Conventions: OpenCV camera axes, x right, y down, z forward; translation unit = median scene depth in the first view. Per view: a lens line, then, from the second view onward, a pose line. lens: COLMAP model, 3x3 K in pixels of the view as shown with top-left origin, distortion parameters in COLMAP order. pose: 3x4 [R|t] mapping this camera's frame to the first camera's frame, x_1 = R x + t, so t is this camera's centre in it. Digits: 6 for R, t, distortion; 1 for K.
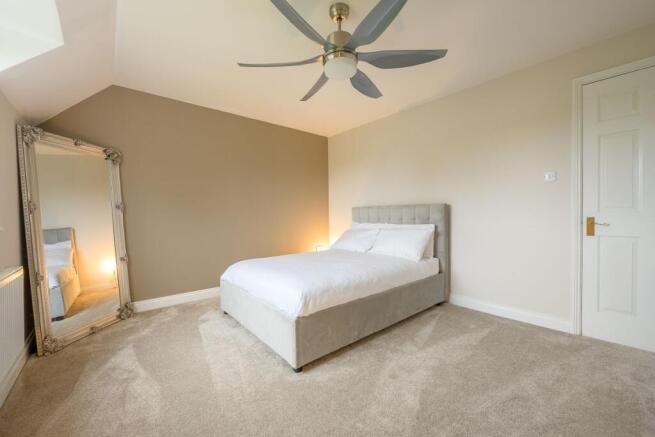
lens RADIAL K [[261.4, 0, 327.5], [0, 261.4, 218.5], [0, 0, 1]] dist [-0.004232, 0.000257]
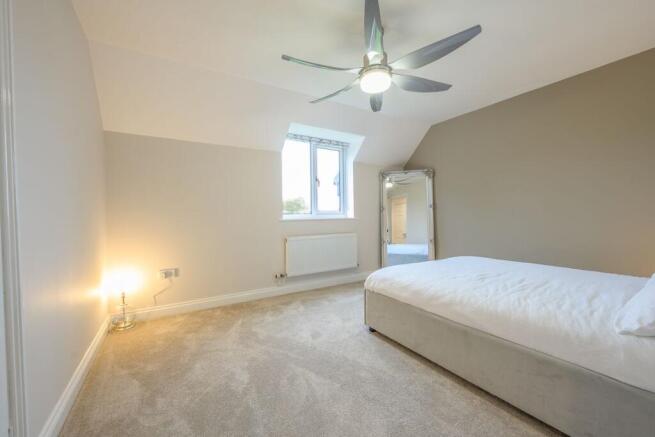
lens RADIAL K [[261.4, 0, 327.5], [0, 261.4, 218.5], [0, 0, 1]] dist [-0.004232, 0.000257]
pose [[-0.142614, 0.034394, -0.989181, 0.800475], [-0.004218, 0.999366, 0.035357, -0.022336], [0.989769, 0.009215, -0.142379, 0.629433]]
